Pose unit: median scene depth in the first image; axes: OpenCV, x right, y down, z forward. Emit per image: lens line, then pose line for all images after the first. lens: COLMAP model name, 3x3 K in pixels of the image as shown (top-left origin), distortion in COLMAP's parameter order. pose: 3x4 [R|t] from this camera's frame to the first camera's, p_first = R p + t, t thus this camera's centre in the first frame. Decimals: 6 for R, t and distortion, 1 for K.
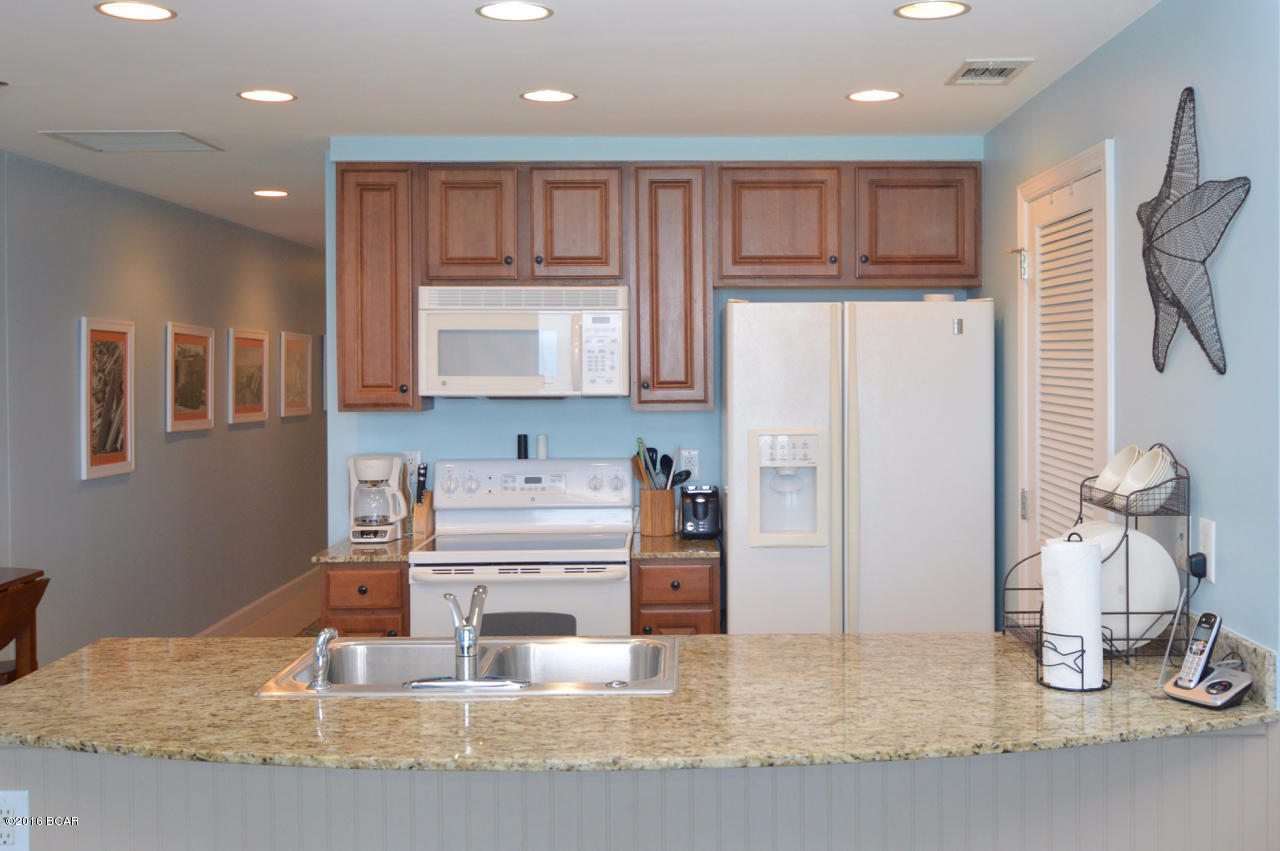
lens RADIAL K [[1430.6, 0, 691.1], [0, 1430.6, 375.4], [0, 0, 1]] dist [0.001302, -0.010516]
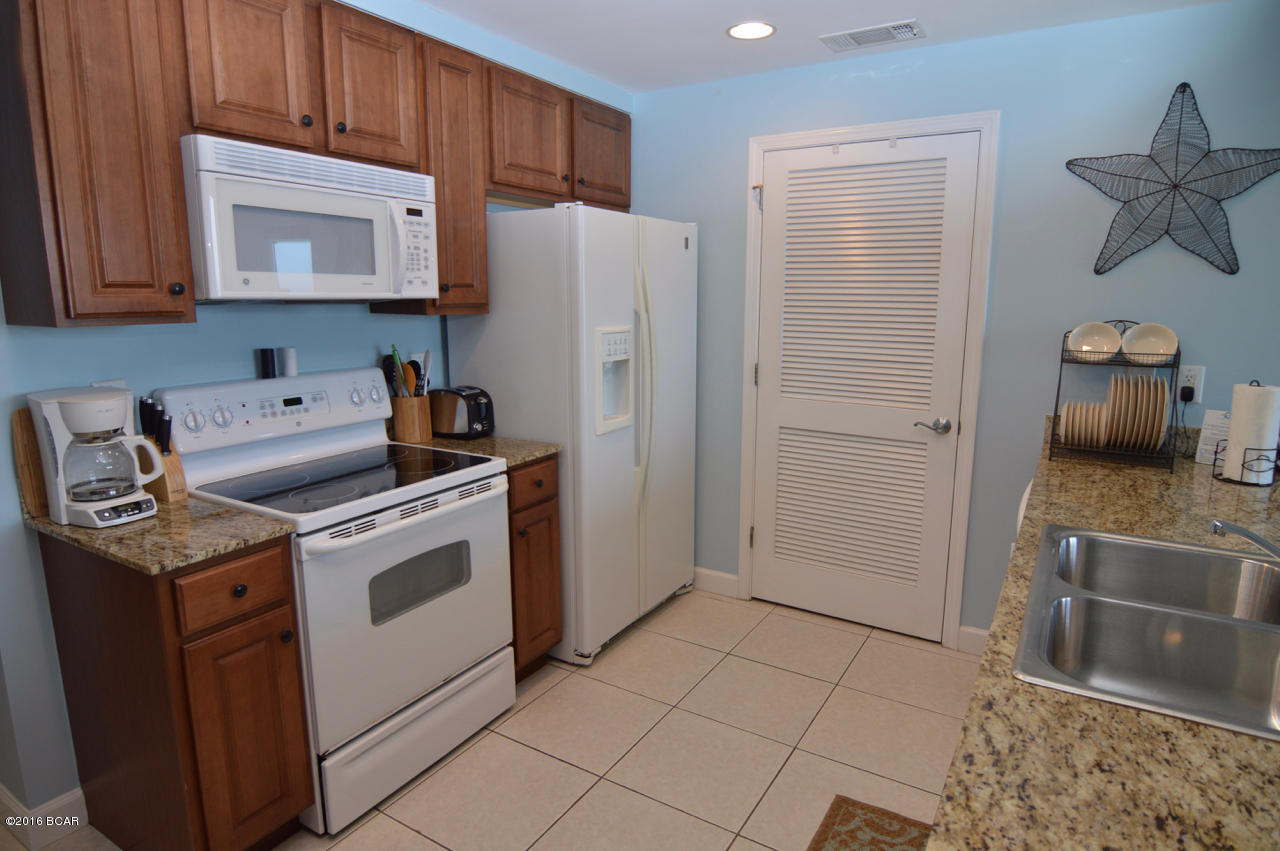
lens RADIAL K [[717.3, 0, 640.0], [0, 717.3, 425.5], [0, 0, 1]] dist [-0.018320, -0.003194]
pose [[0.528697, -0.147472, 0.835902, -0.375224], [0.002707, 0.985080, 0.172078, 0.015589], [-0.848807, -0.088714, 0.521208, 0.633363]]
